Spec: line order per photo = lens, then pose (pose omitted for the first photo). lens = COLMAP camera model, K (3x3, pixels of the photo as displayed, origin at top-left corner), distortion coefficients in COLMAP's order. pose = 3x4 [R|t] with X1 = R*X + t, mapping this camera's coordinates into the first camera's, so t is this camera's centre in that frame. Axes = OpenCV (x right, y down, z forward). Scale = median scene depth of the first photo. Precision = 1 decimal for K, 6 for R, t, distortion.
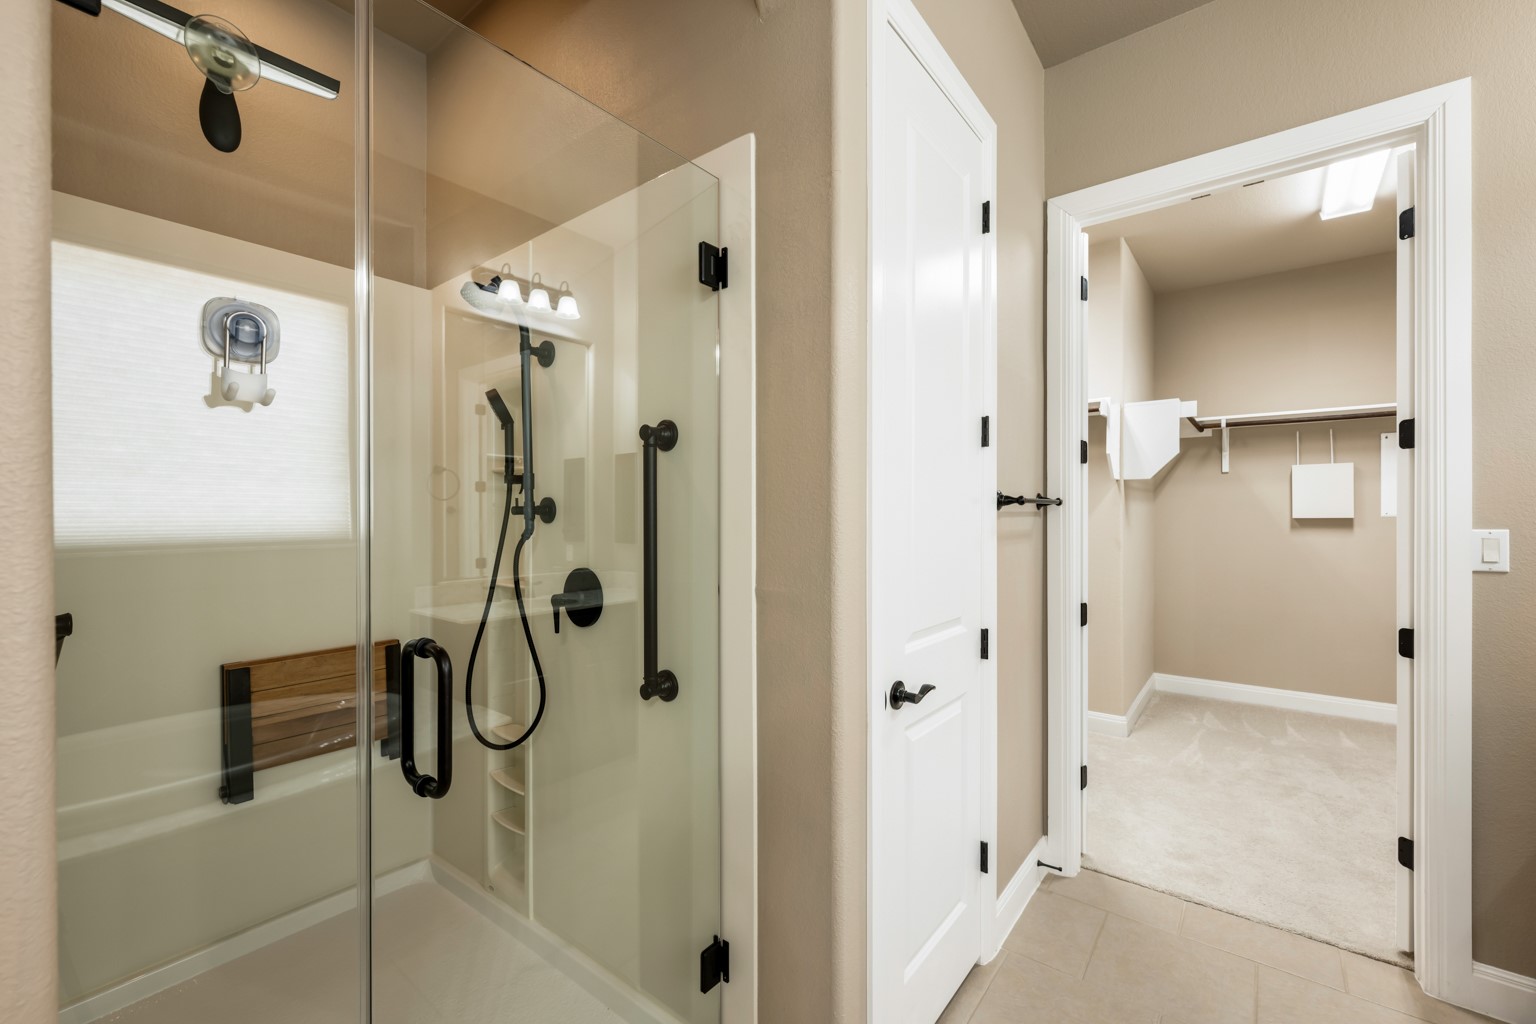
lens RADIAL K [[643.5, 0, 761.3], [0, 643.5, 515.5], [0, 0, 1]] dist [-0.001212, -0.000155]
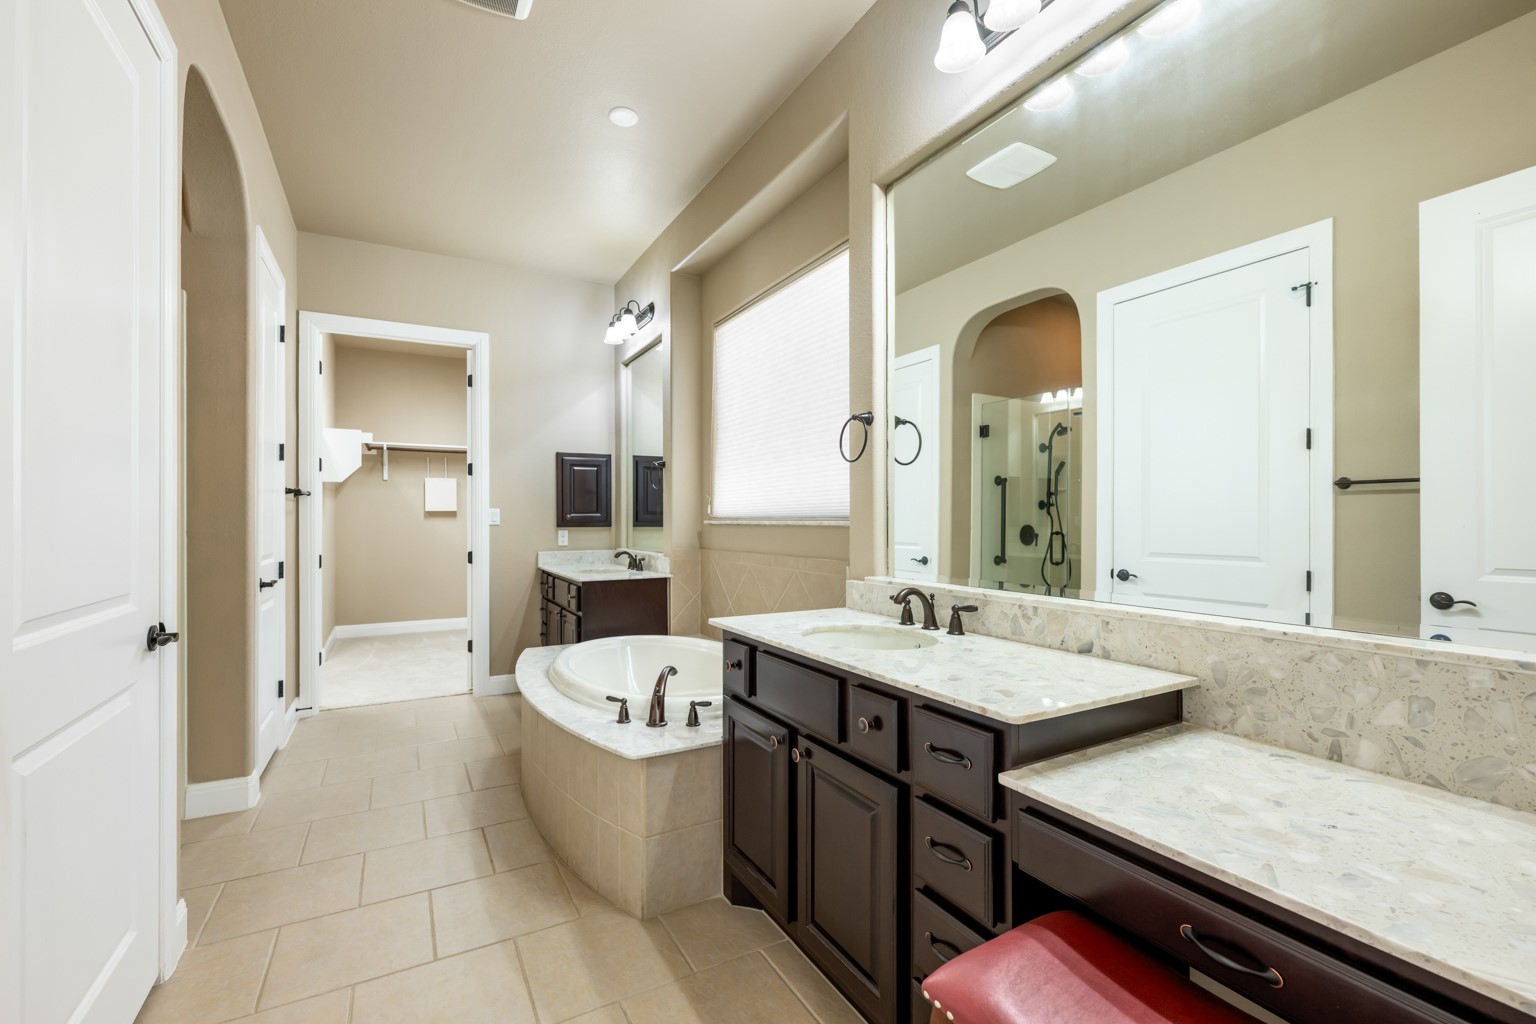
lens RADIAL K [[643.5, 0, 762.5], [0, 643.5, 517.4], [0, 0, 1]] dist [-0.001212, -0.000155]
pose [[0.381545, 0.000510, 0.924350, -0.397950], [0.002090, 0.999997, -0.001415, 0.028852], [-0.924348, 0.002471, 0.381543, -0.462054]]
